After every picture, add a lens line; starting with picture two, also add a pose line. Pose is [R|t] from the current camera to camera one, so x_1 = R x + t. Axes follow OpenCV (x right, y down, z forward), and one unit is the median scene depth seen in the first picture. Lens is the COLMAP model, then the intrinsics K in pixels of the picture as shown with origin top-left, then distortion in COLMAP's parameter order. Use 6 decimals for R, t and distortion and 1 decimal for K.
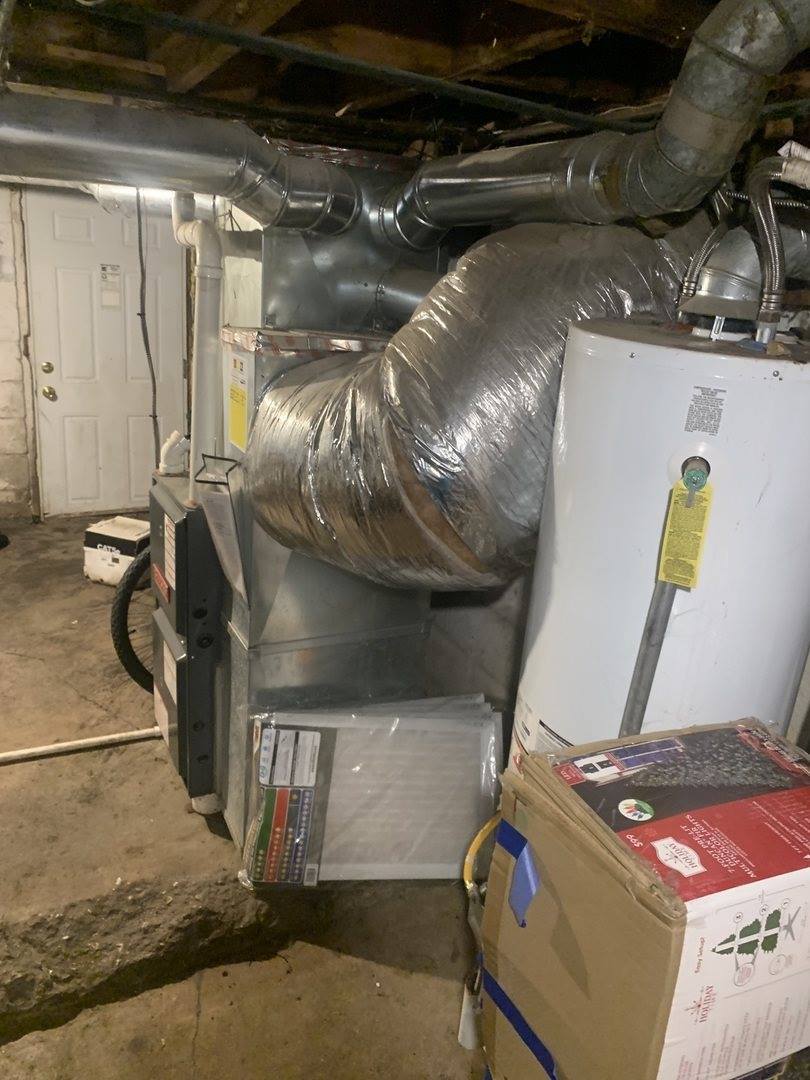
lens RADIAL K [[824.1, 0, 406.3], [0, 824.1, 531.8], [0, 0, 1]] dist [0.020086, -0.001764]
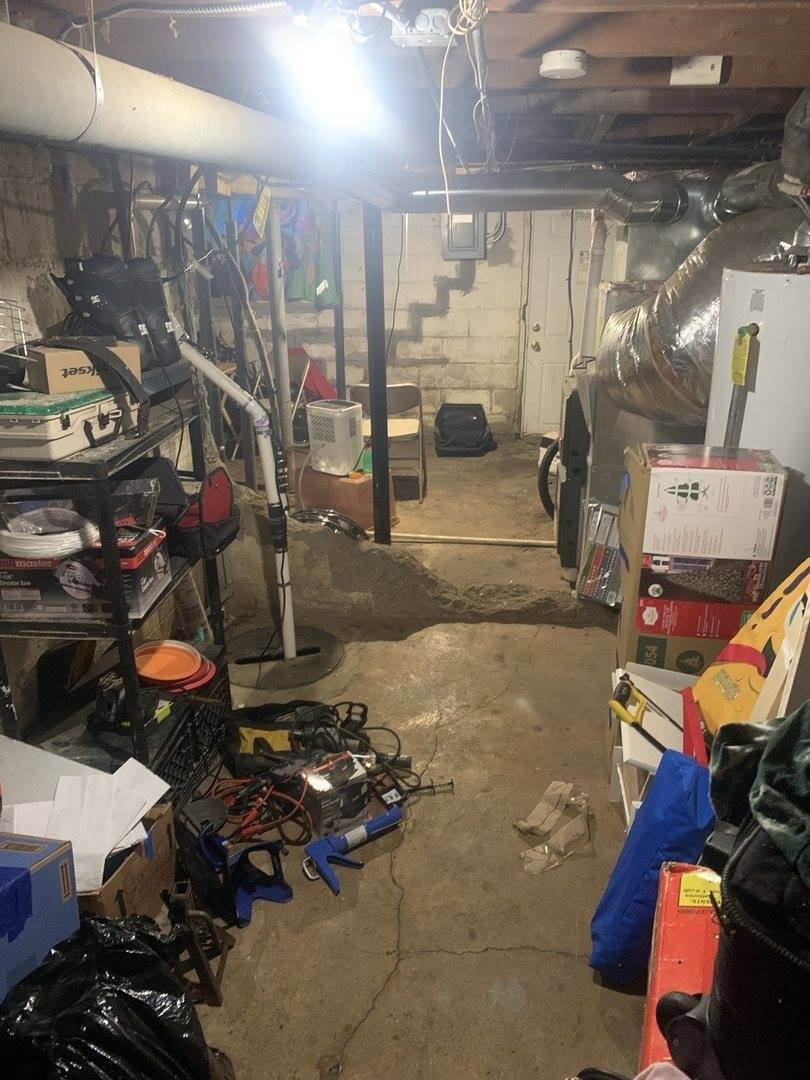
lens RADIAL K [[824.1, 0, 409.3], [0, 824.1, 542.1], [0, 0, 1]] dist [0.020086, -0.001764]
pose [[0.829170, 0.123546, -0.545173, 0.464831], [-0.107994, 0.992302, 0.060622, 0.237436], [0.548465, 0.008609, 0.836129, -0.686712]]
